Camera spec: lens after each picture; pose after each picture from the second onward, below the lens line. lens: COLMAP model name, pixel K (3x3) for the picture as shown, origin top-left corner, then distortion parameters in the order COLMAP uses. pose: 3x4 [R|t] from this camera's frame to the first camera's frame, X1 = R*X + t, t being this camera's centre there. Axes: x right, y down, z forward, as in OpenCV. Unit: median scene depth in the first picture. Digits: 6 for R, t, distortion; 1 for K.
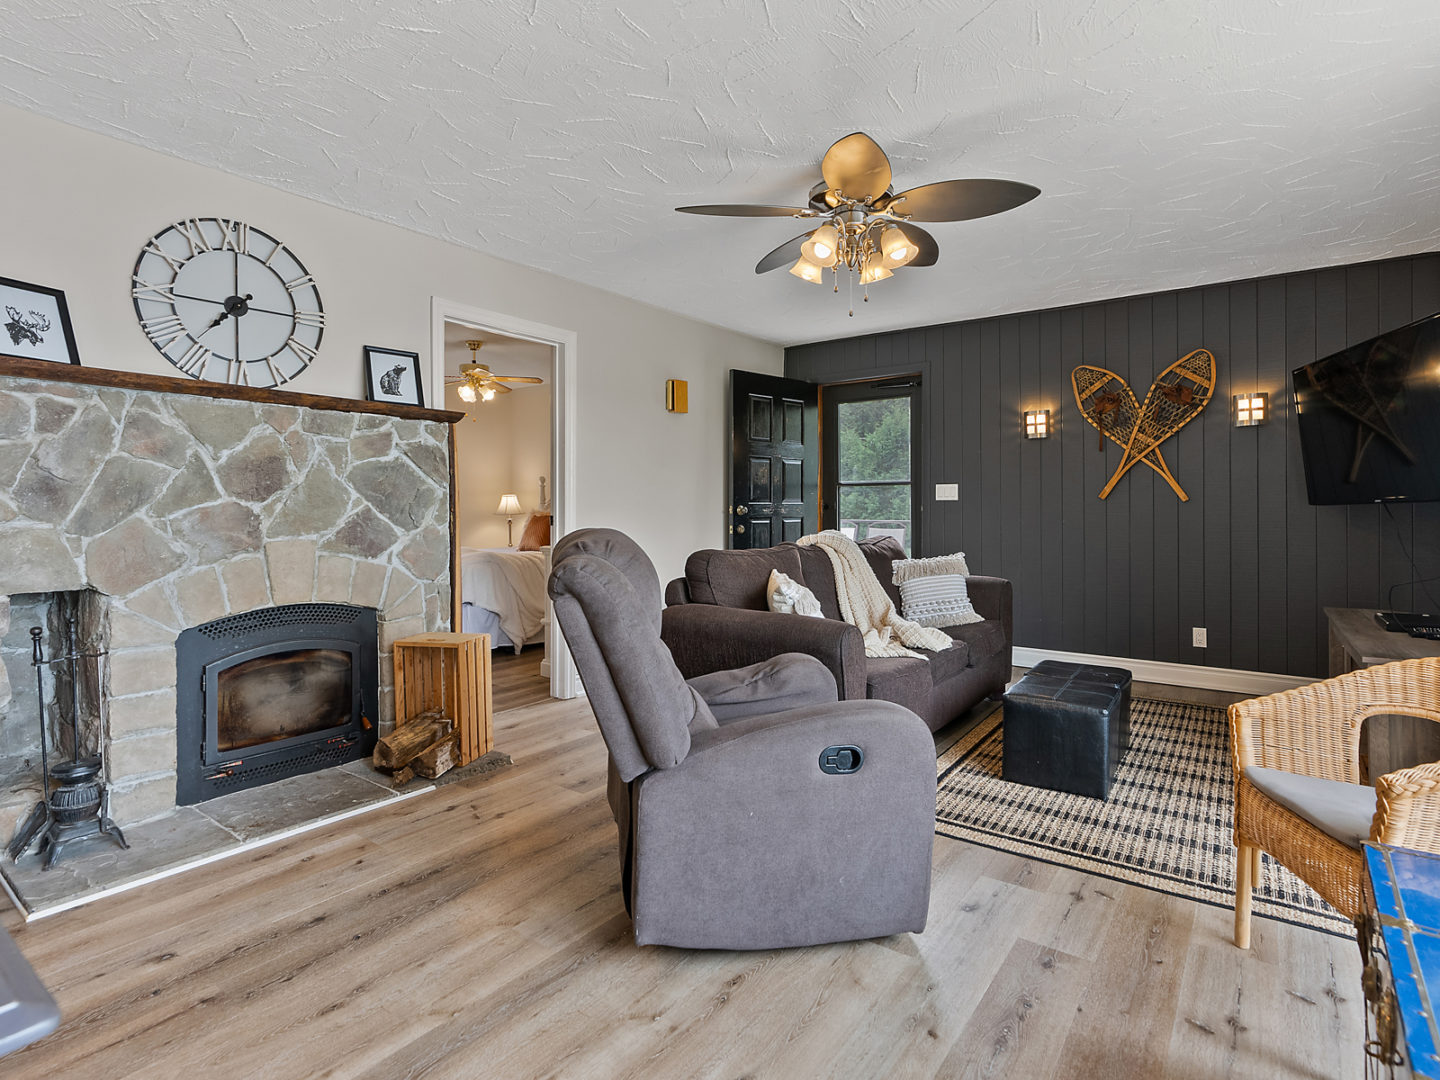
lens RADIAL K [[748.7, 0, 719.4], [0, 748.7, 504.4], [0, 0, 1]] dist [-0.001430, -0.000160]
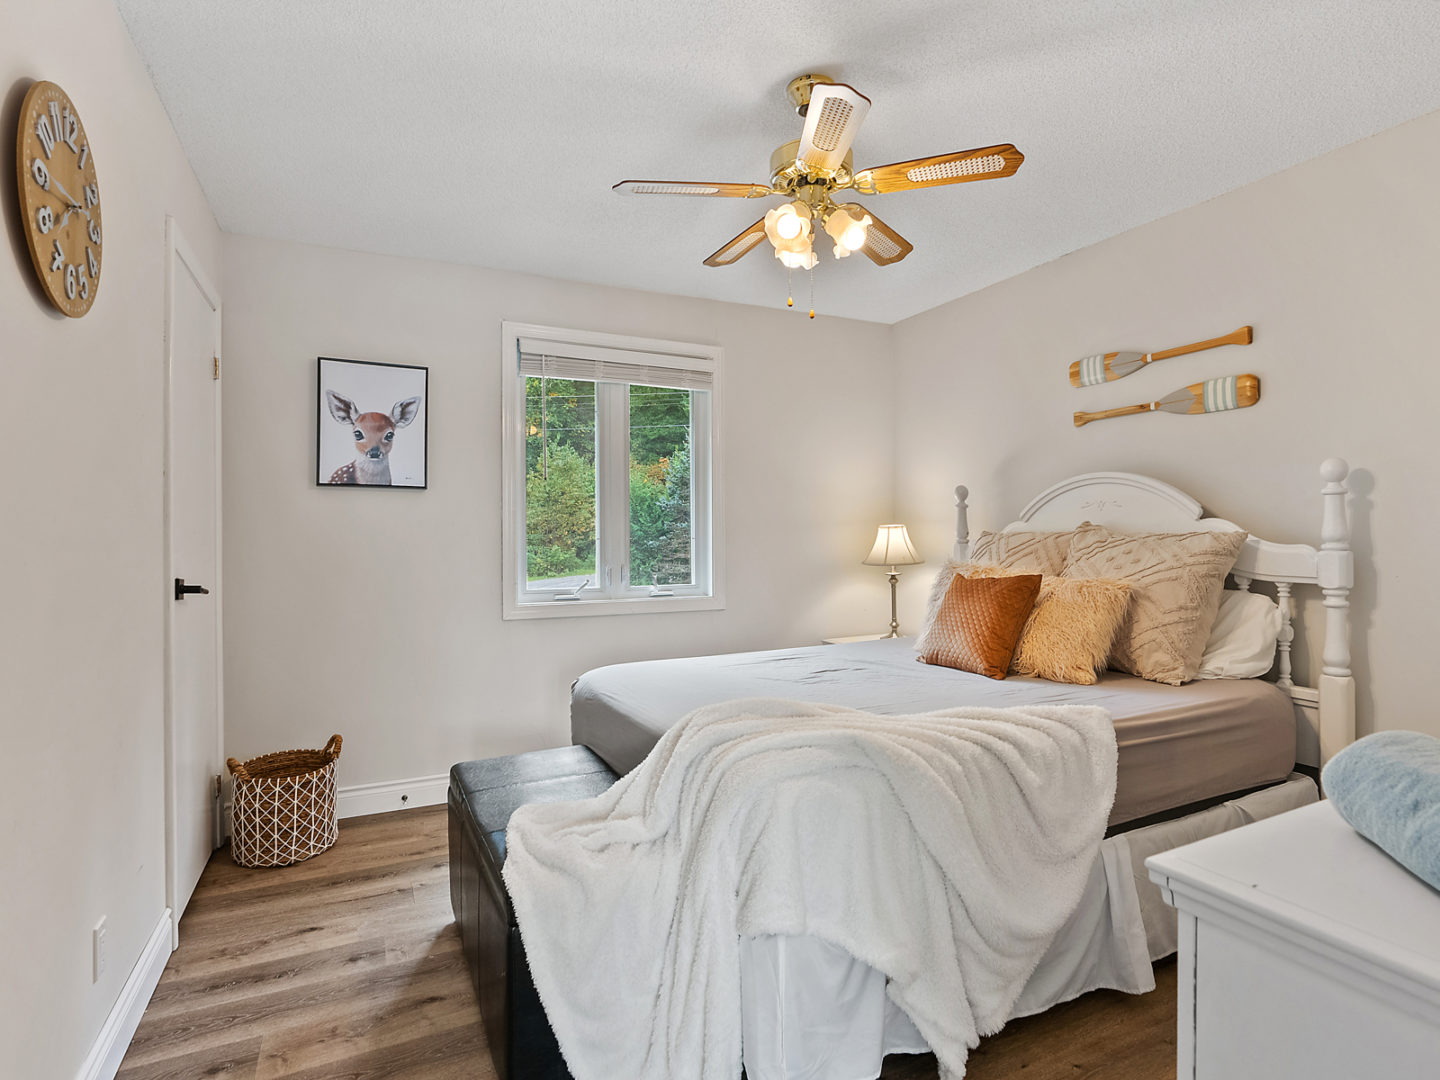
lens RADIAL K [[716.4, 0, 720.0], [0, 716.4, 540.0], [0, 0, 1]] dist [-0.003562, -0.000029]
pose [[0.883520, 0.000325, -0.468394, -0.218280], [0.004980, 0.999937, 0.010088, -0.012954], [0.468367, -0.011246, 0.883462, 0.715332]]
